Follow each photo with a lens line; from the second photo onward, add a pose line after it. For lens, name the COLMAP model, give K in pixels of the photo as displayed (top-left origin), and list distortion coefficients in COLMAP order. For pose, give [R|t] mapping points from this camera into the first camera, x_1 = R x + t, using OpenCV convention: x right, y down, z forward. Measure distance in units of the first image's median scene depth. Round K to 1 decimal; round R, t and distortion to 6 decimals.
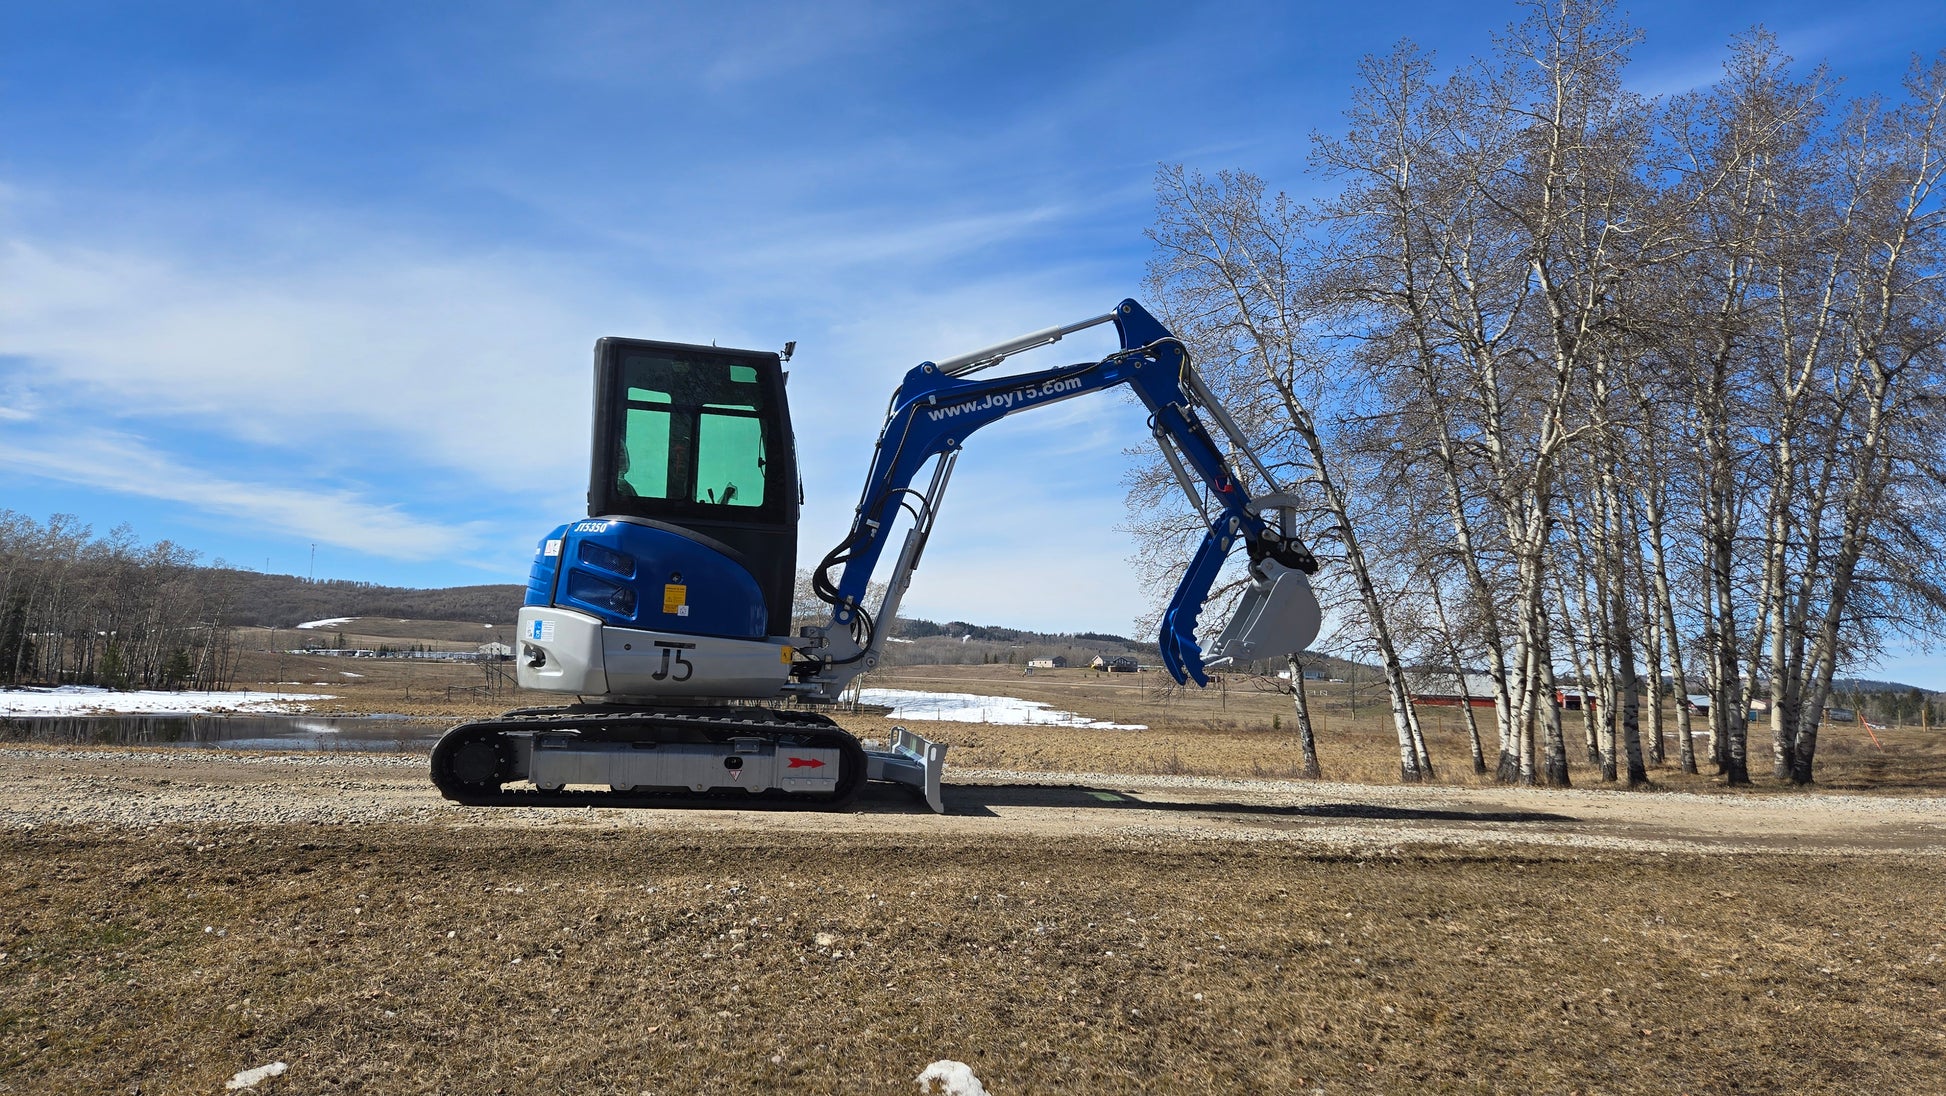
lens RADIAL K [[1283.5, 0, 977.4], [0, 1283.5, 538.8], [0, 0, 1]] dist [0.083020, -0.073778]
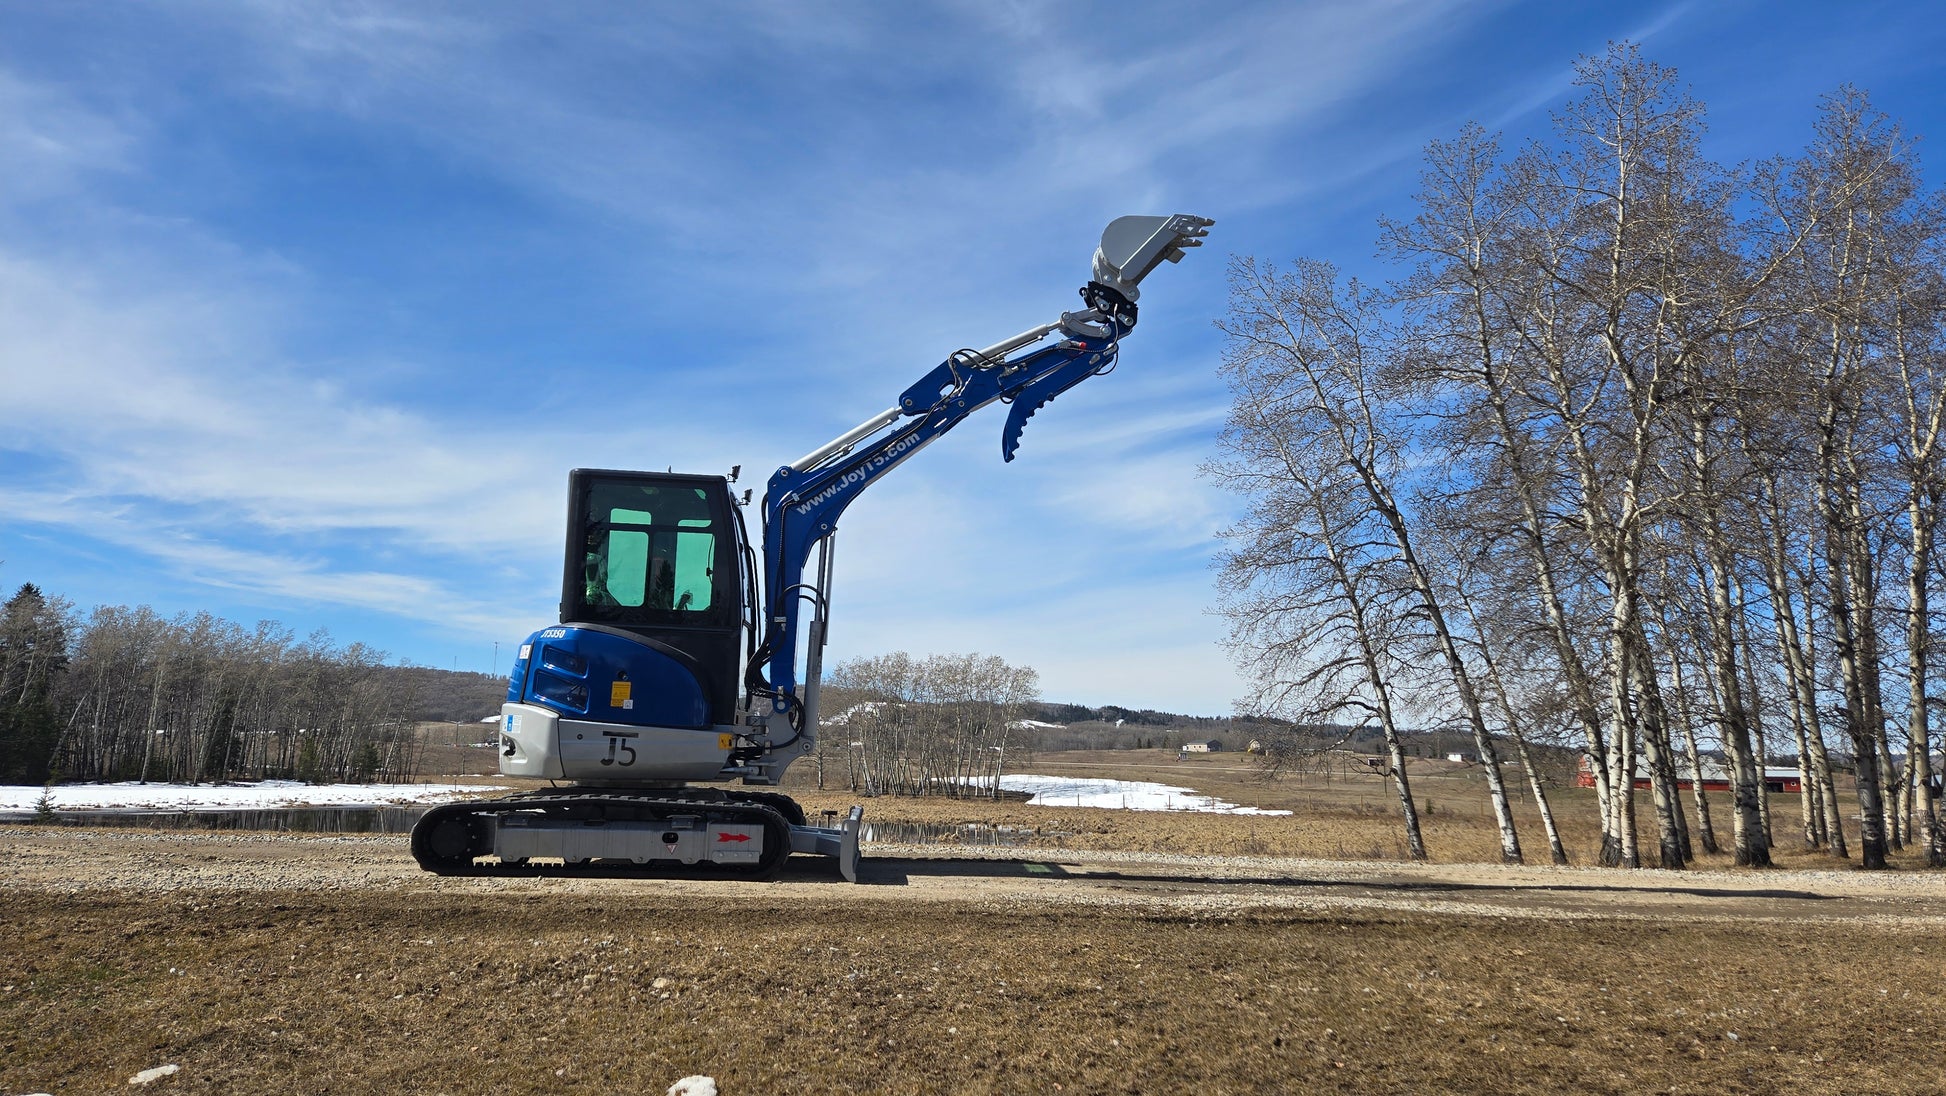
lens RADIAL K [[1286.0, 0, 986.9], [0, 1286.0, 545.6], [0, 0, 1]] dist [0.081525, -0.069507]
pose [[0.993442, -0.029999, -0.110333, 0.078912], [0.023342, 0.997856, -0.061143, -0.002609], [0.111931, 0.058167, 0.992012, -0.042371]]
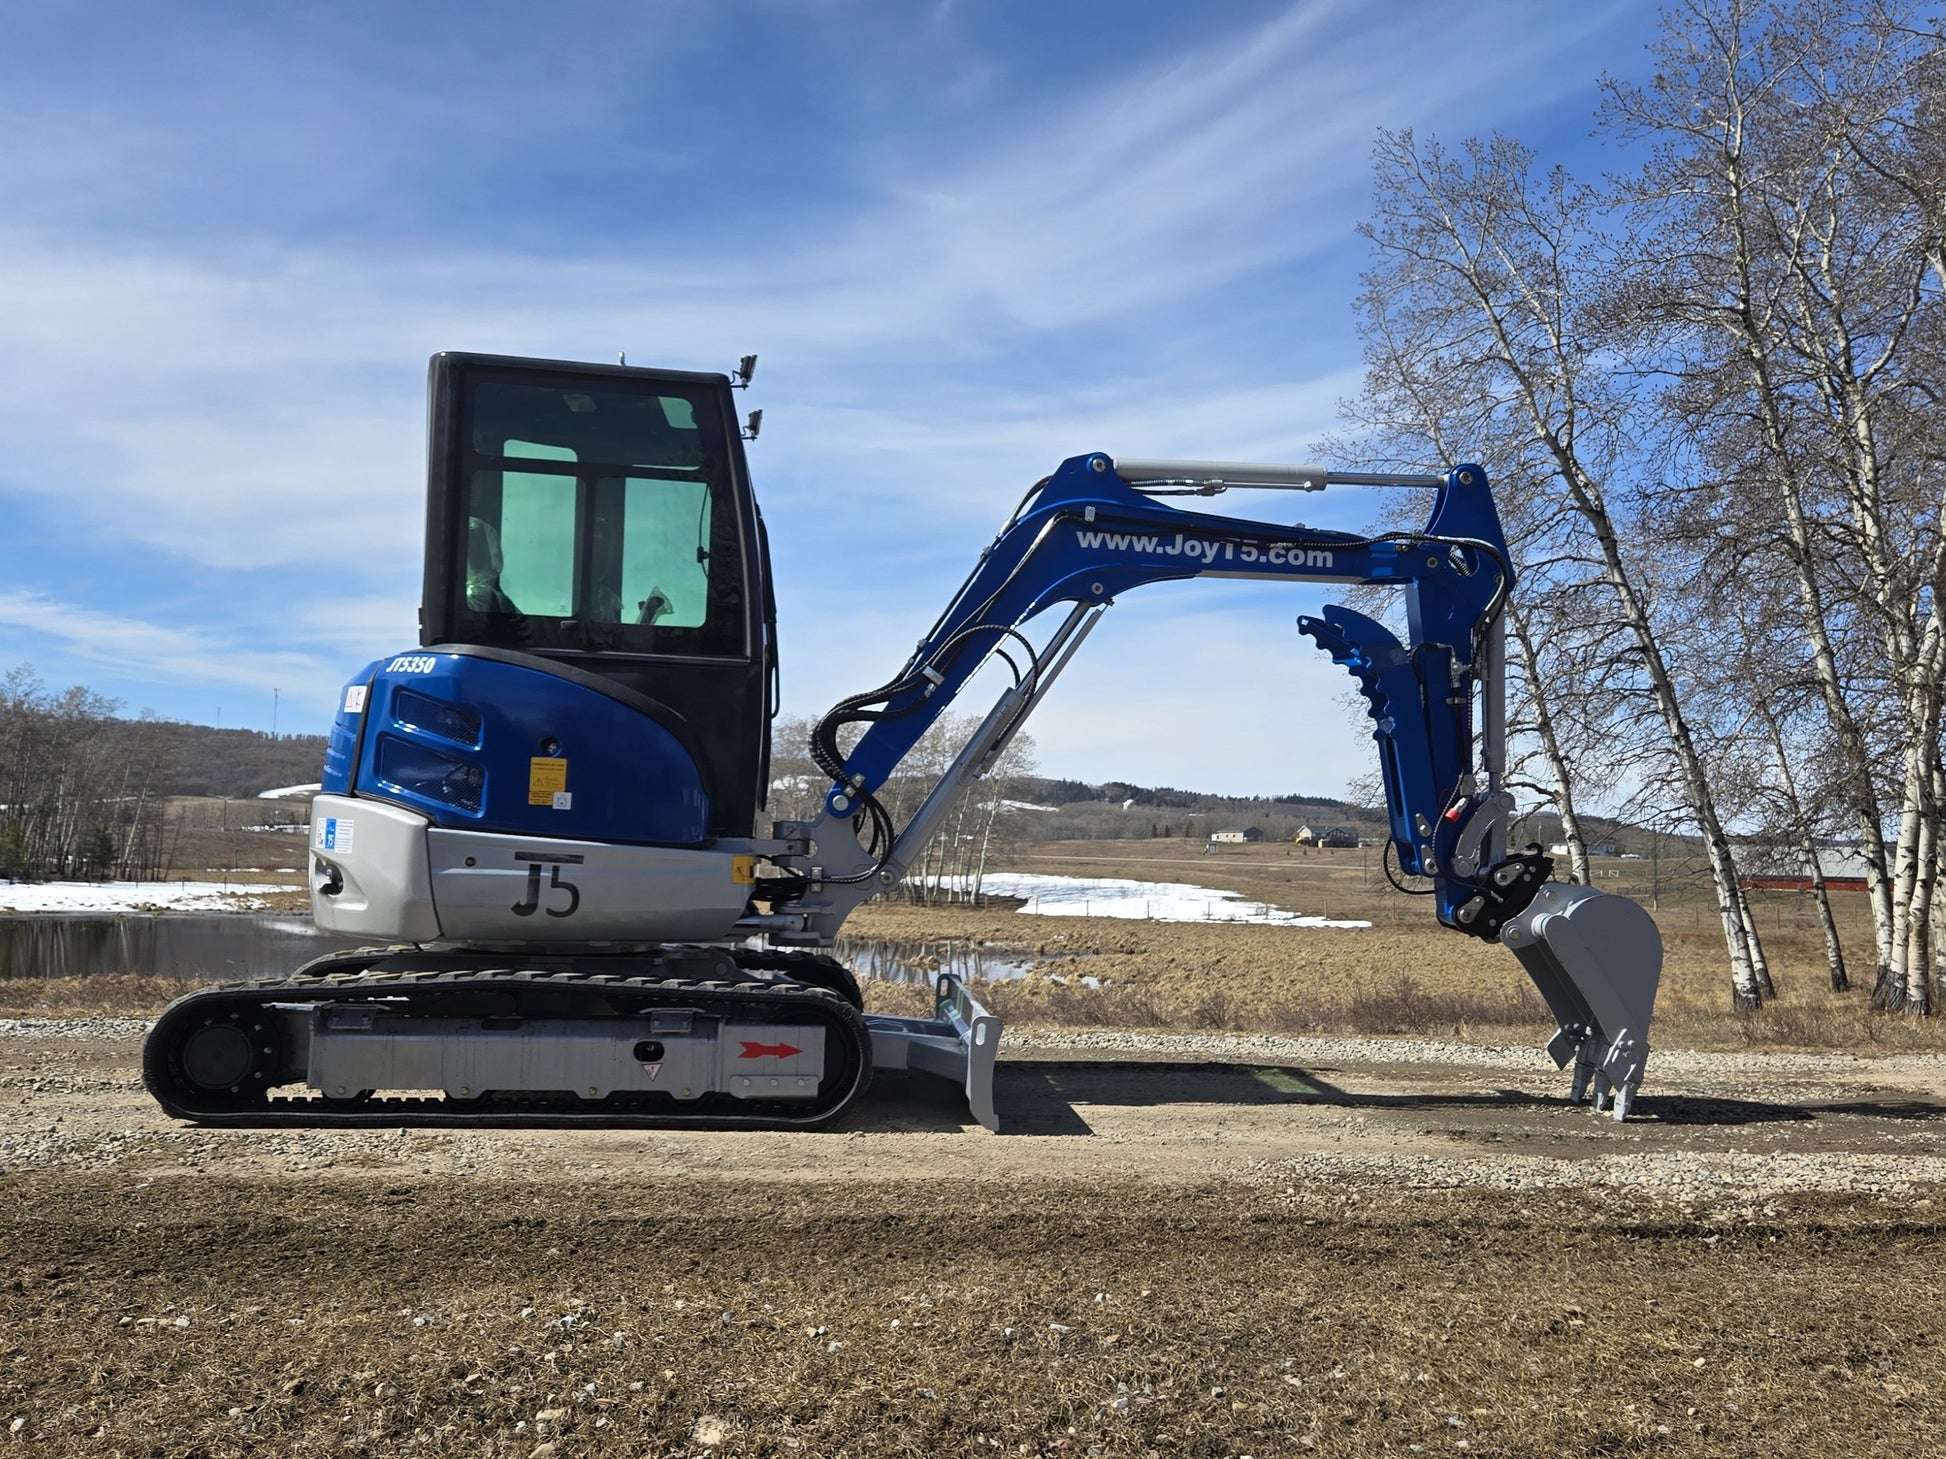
lens RADIAL K [[1710.7, 0, 1062.1], [0, 1710.7, 728.1], [0, 0, 1]] dist [0.083133, -0.078212]
pose [[0.998811, -0.011458, -0.047375, 0.015692], [0.013023, 0.999375, 0.032867, -0.000576], [0.046969, -0.033445, 0.998336, 0.073743]]
